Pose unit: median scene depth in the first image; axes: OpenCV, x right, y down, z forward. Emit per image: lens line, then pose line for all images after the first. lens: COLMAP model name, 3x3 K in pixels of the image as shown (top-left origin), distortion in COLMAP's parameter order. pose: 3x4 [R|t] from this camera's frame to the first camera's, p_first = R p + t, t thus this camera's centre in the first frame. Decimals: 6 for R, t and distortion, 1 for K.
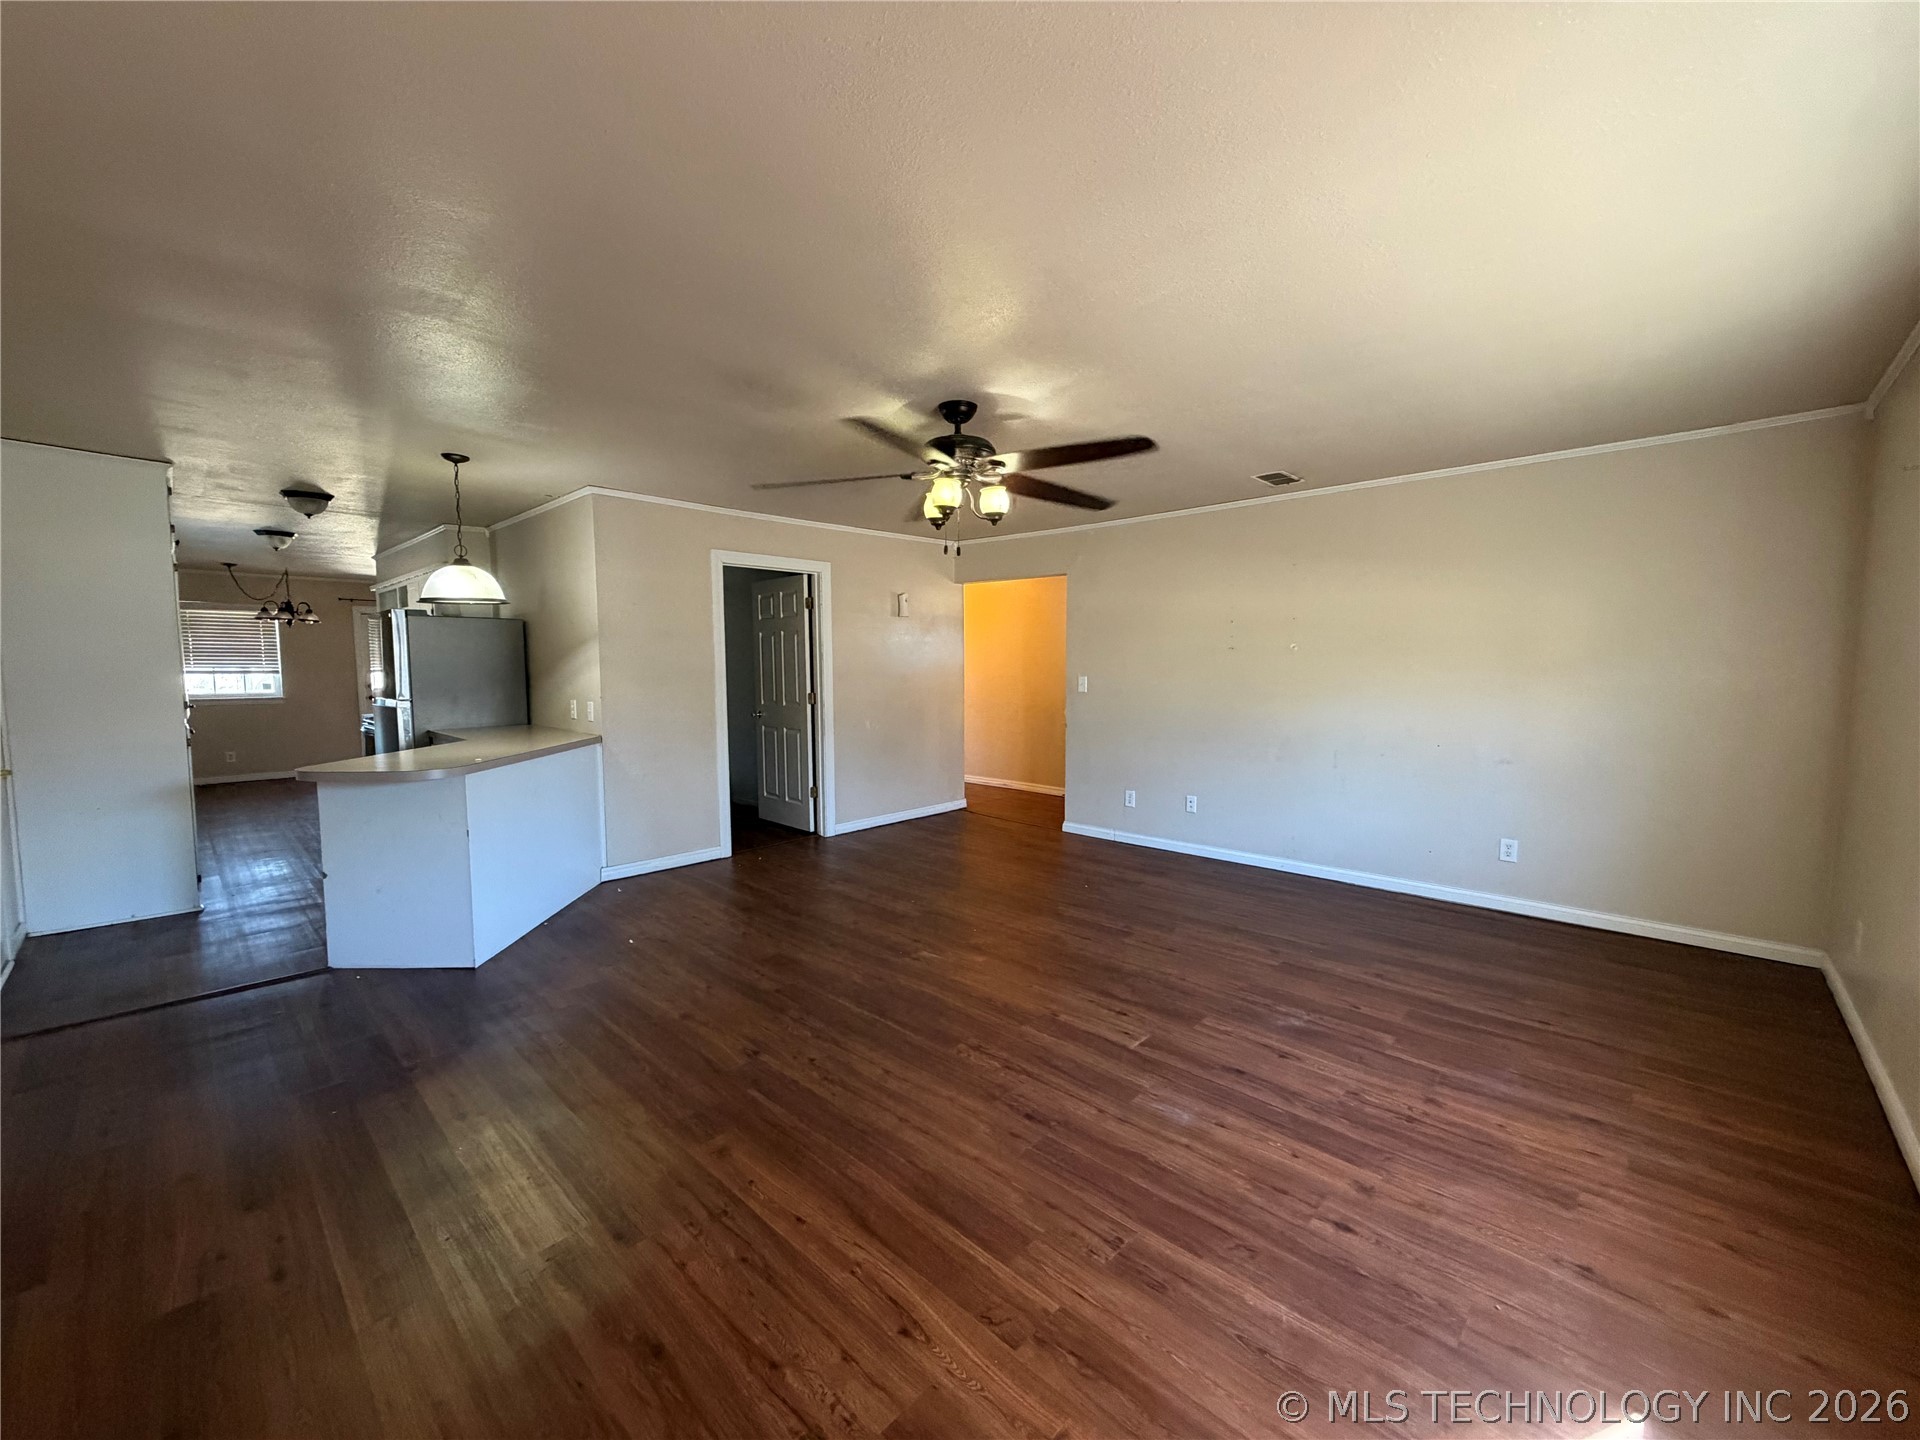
lens RADIAL K [[769.7, 0, 965.7], [0, 769.7, 721.0], [0, 0, 1]] dist [-0.002210, -0.000327]
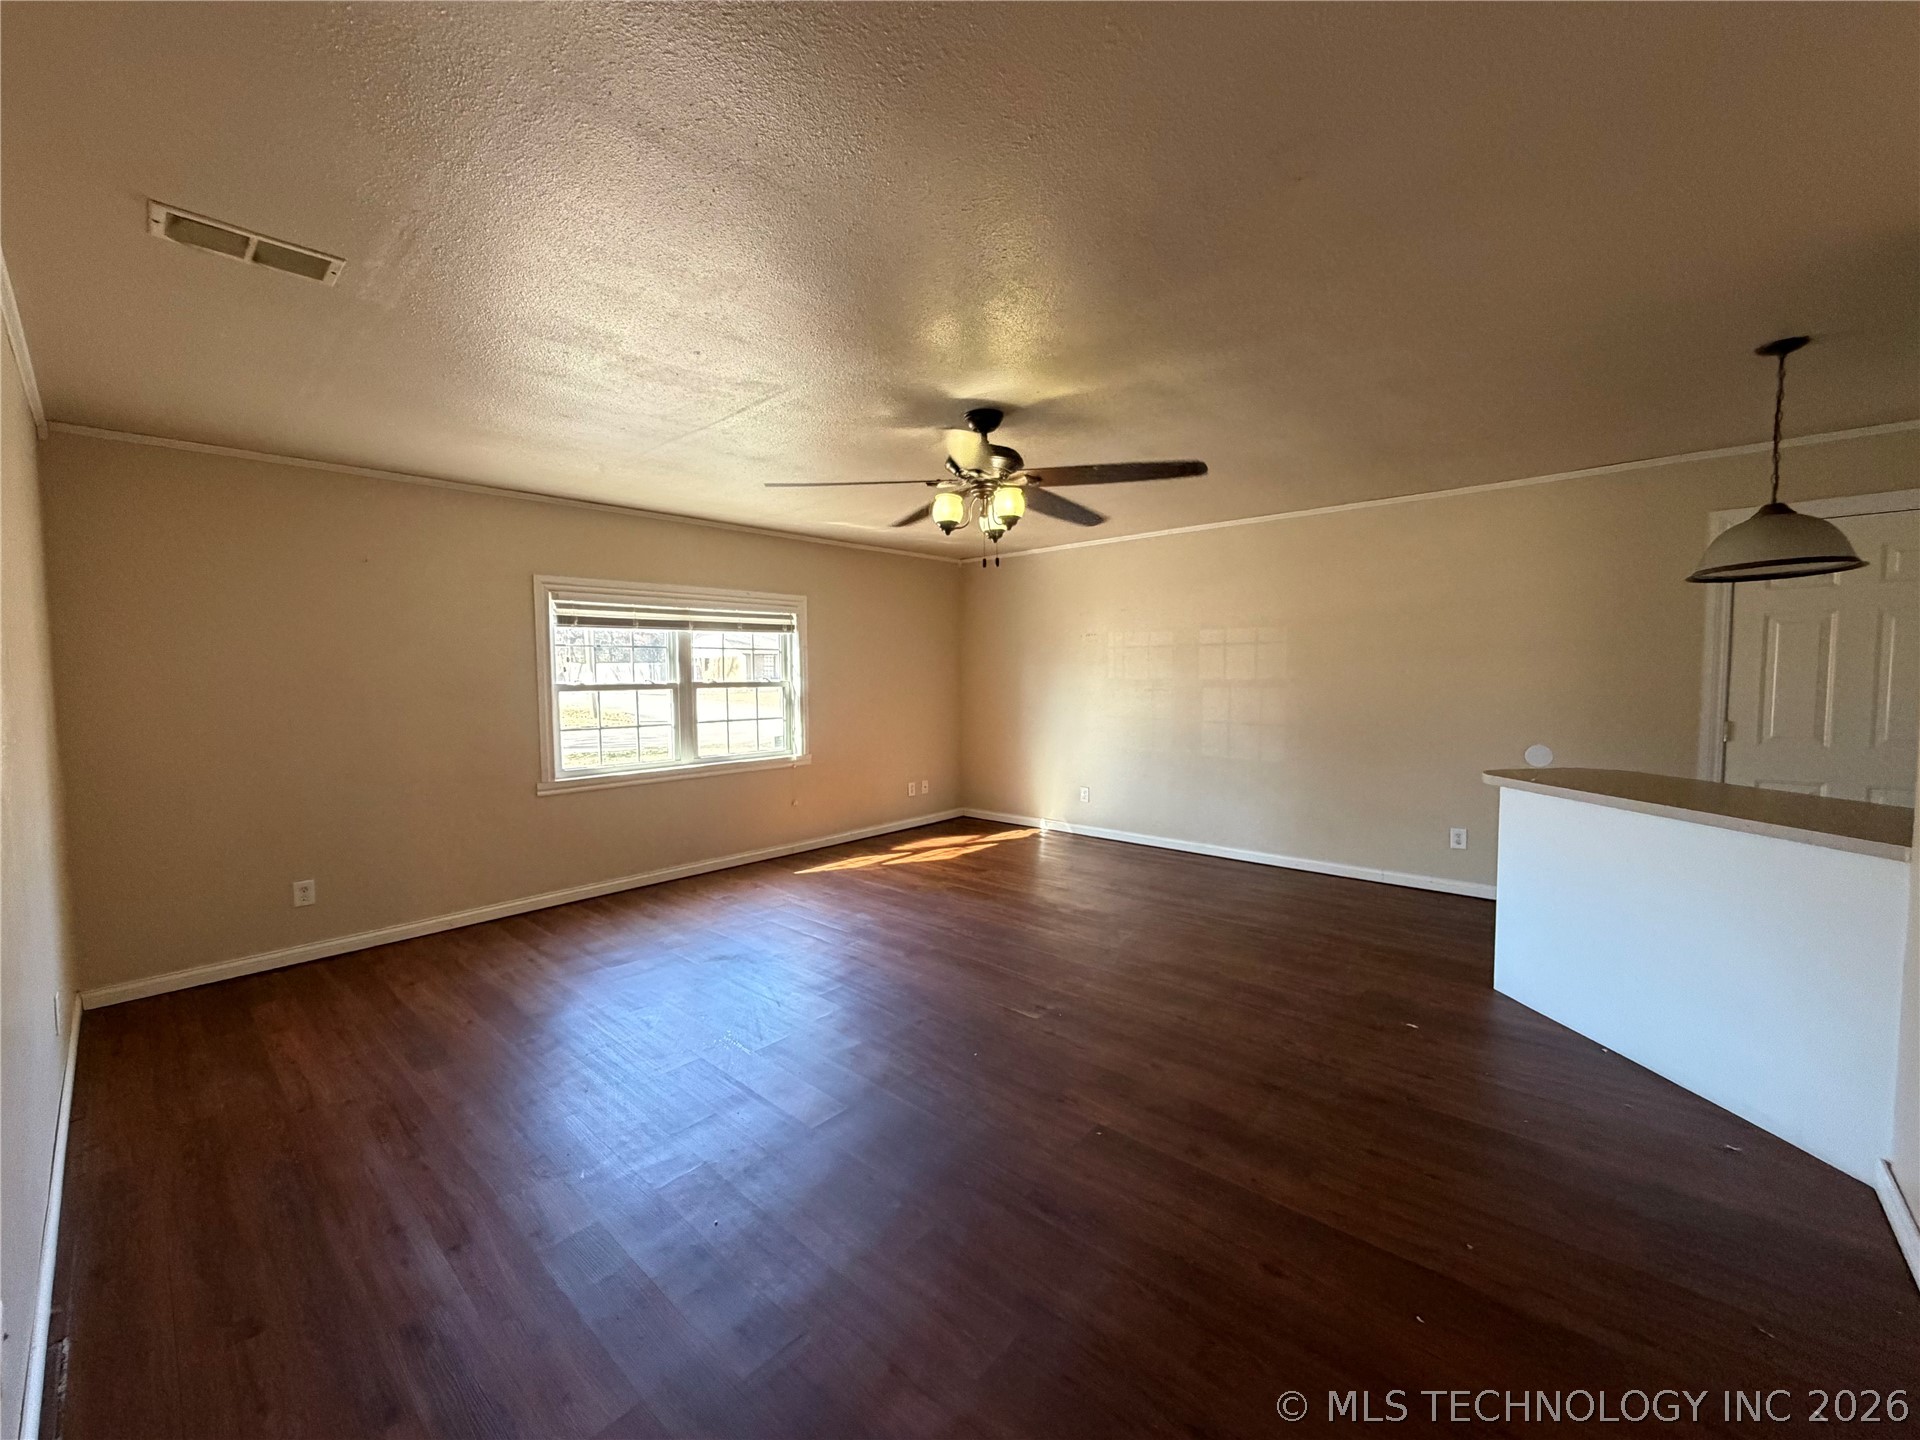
lens RADIAL K [[769.7, 0, 954.8], [0, 769.7, 724.0], [0, 0, 1]] dist [-0.002210, -0.000327]
pose [[-0.999533, 0.010594, -0.028647, 0.094233], [0.006681, 0.991041, 0.133388, -0.222232], [0.029803, 0.133134, -0.990650, 2.935172]]
